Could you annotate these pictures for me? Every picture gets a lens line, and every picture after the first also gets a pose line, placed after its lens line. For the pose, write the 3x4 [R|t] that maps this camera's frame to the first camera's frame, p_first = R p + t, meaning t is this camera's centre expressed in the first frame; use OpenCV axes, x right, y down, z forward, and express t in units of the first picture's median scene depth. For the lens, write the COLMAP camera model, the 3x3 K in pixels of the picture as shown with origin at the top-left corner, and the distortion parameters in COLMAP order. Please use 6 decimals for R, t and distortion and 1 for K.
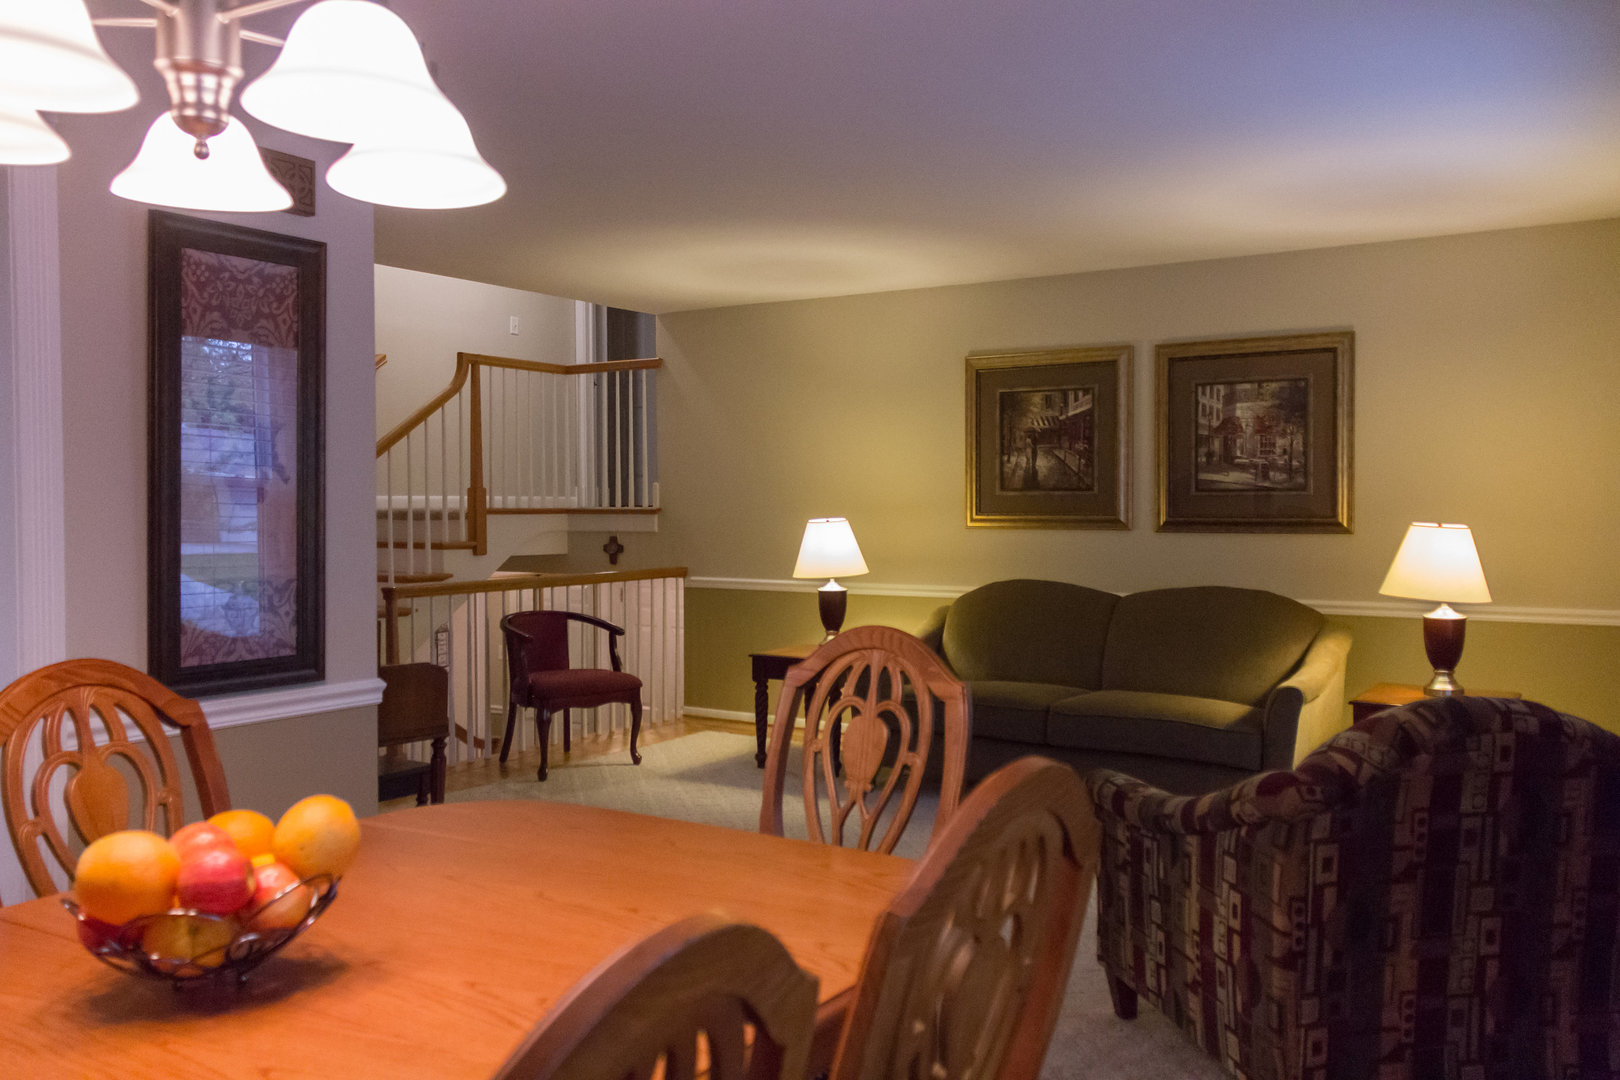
lens RADIAL K [[1339.4, 0, 839.7], [0, 1339.4, 539.0], [0, 0, 1]] dist [0.000527, -0.002343]
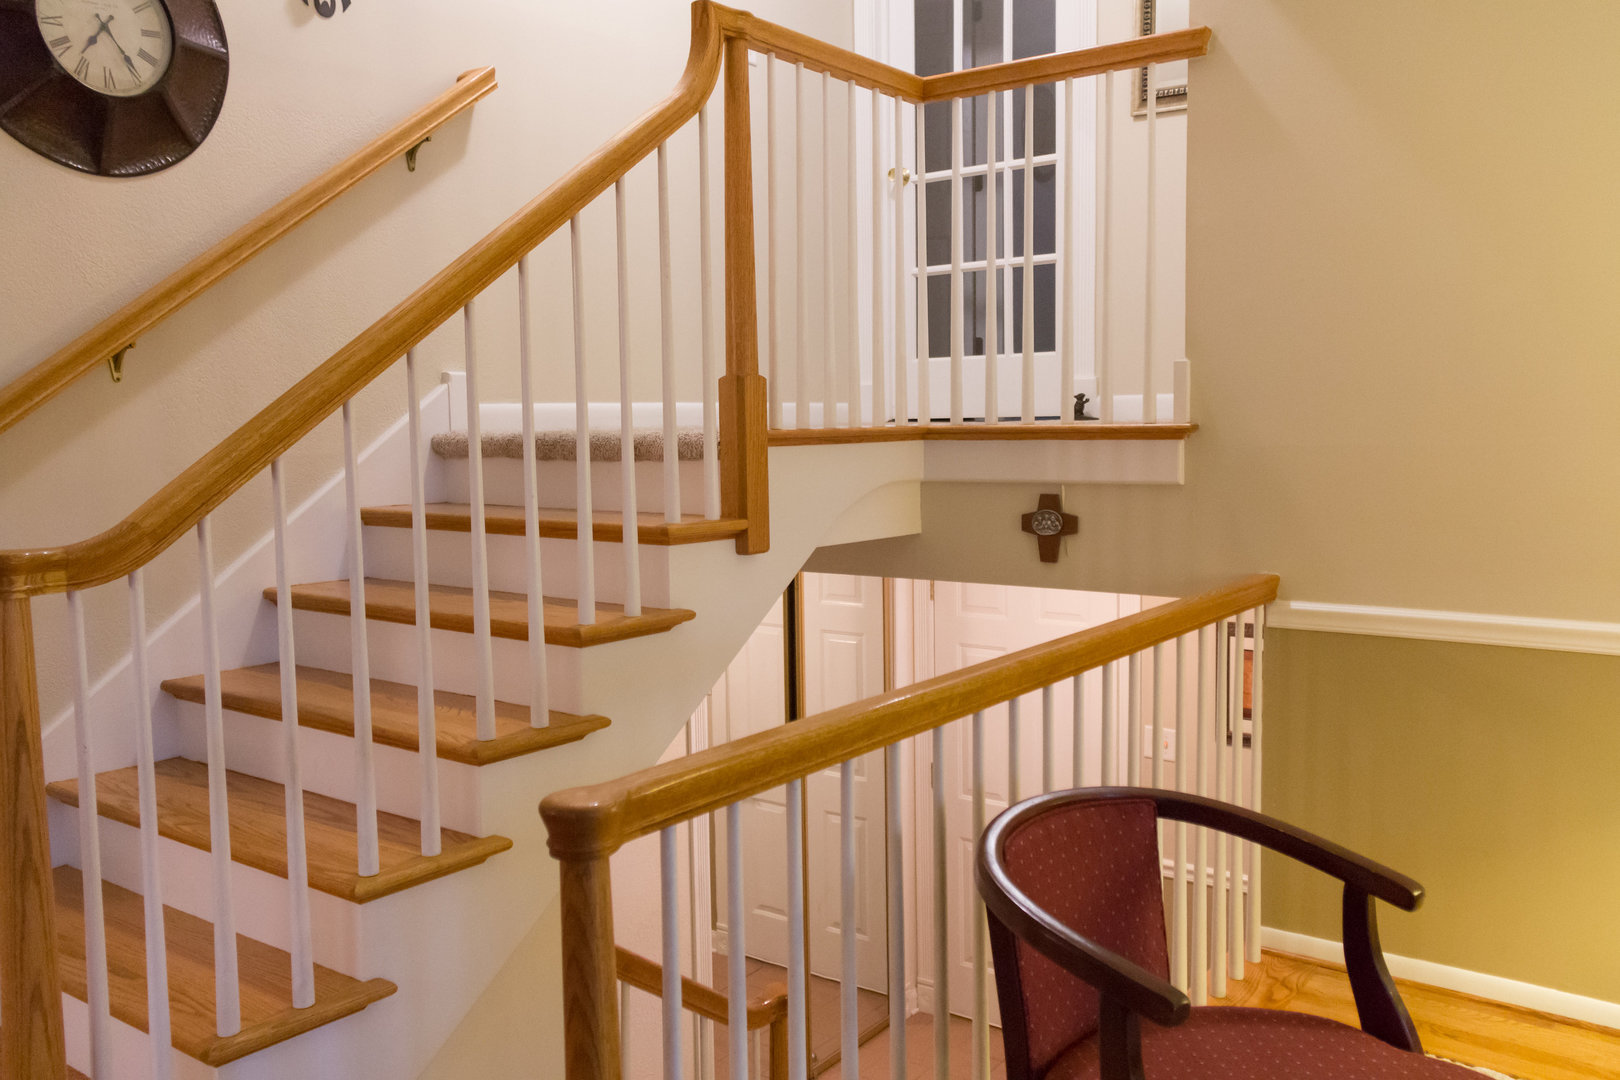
lens RADIAL K [[1337.7, 0, 814.1], [0, 1337.7, 543.1], [0, 0, 1]] dist [0.007881, 0.000946]
pose [[0.996472, -0.004032, -0.083832, -0.270952], [0.009721, 0.997667, 0.067567, -0.020376], [0.083364, -0.068144, 0.994187, 0.767838]]
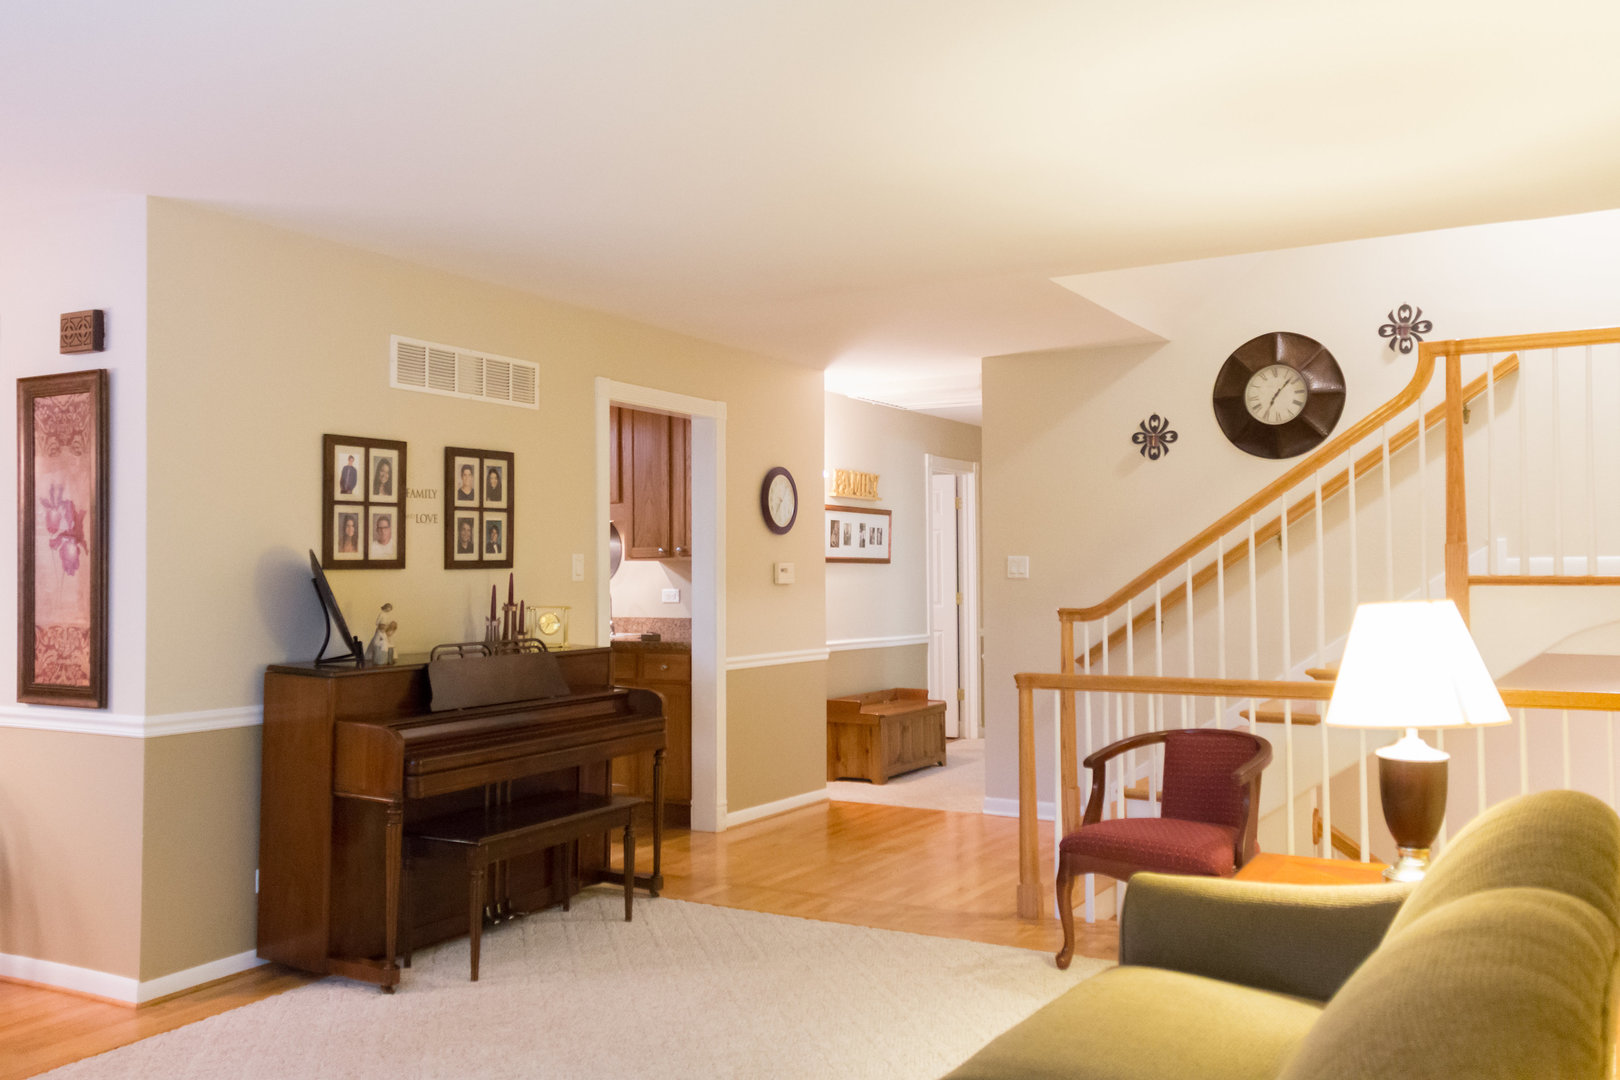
lens RADIAL K [[1368.5, 0, 805.5], [0, 1368.5, 536.2], [0, 0, 1]] dist [0.009510, 0.013578]
pose [[0.028585, -0.029305, -0.999162, 0.475648], [-0.023665, 0.999270, -0.029985, -0.017942], [0.999311, 0.024502, 0.027870, 0.821967]]
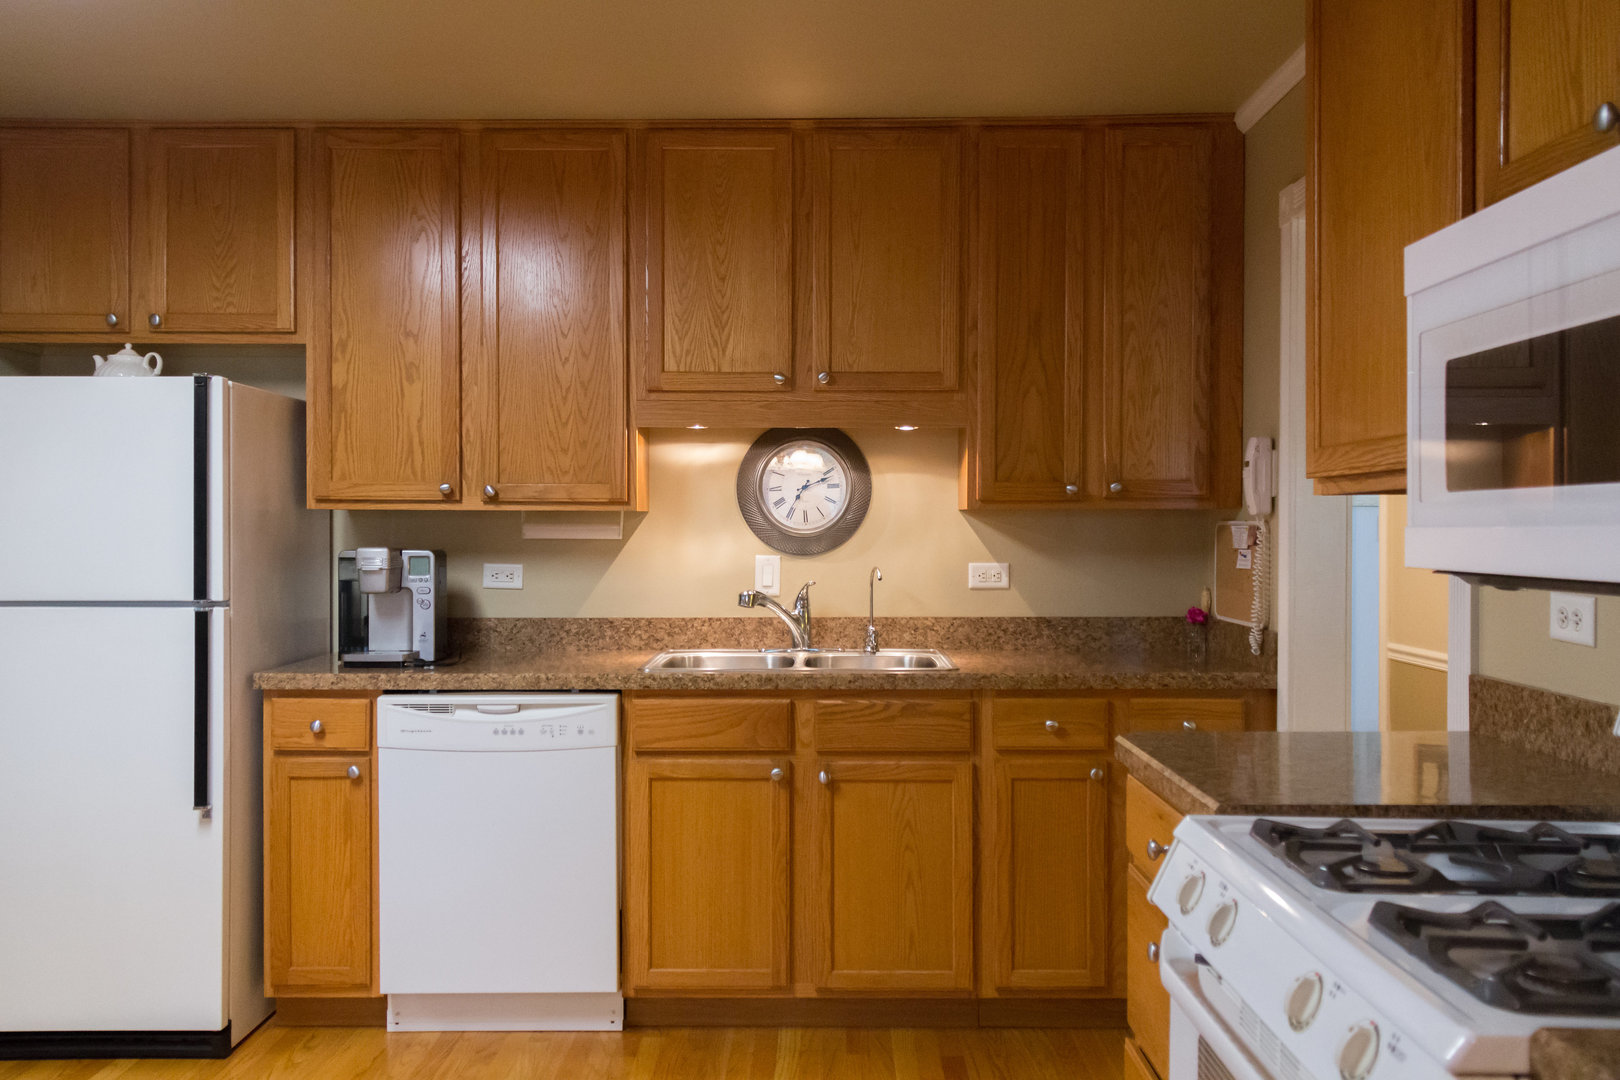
lens RADIAL K [[1350.8, 0, 810.0], [0, 1350.8, 540.0], [0, 0, 1]] dist [0.027260, 0.005093]
pose [[0.513143, 0.005670, -0.858284, -0.253131], [-0.023994, 0.999682, -0.007741, -0.008474], [0.857968, 0.024566, 0.513116, 0.333105]]
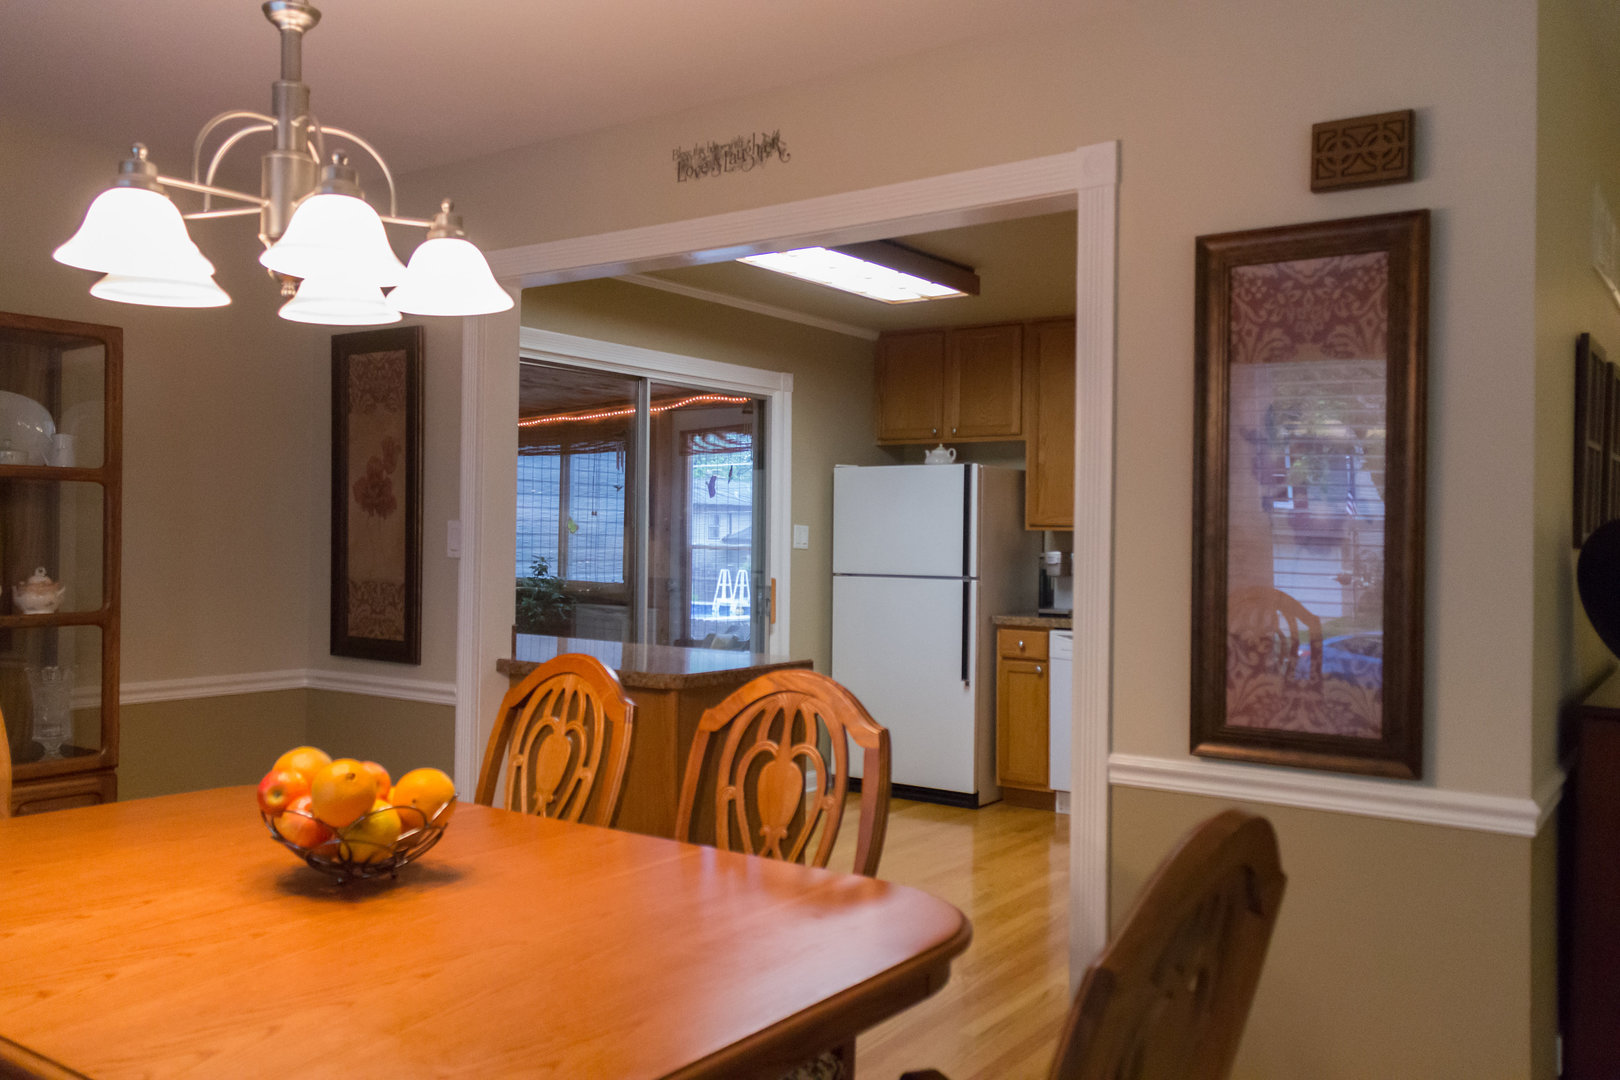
lens RADIAL K [[1337.7, 0, 814.1], [0, 1337.7, 543.1], [0, 0, 1]] dist [0.007881, 0.000946]
pose [[-0.070969, 0.003100, -0.997474, 0.202490], [-0.039488, 0.999203, 0.005914, -0.010326], [0.996697, 0.039808, -0.070790, 0.356203]]
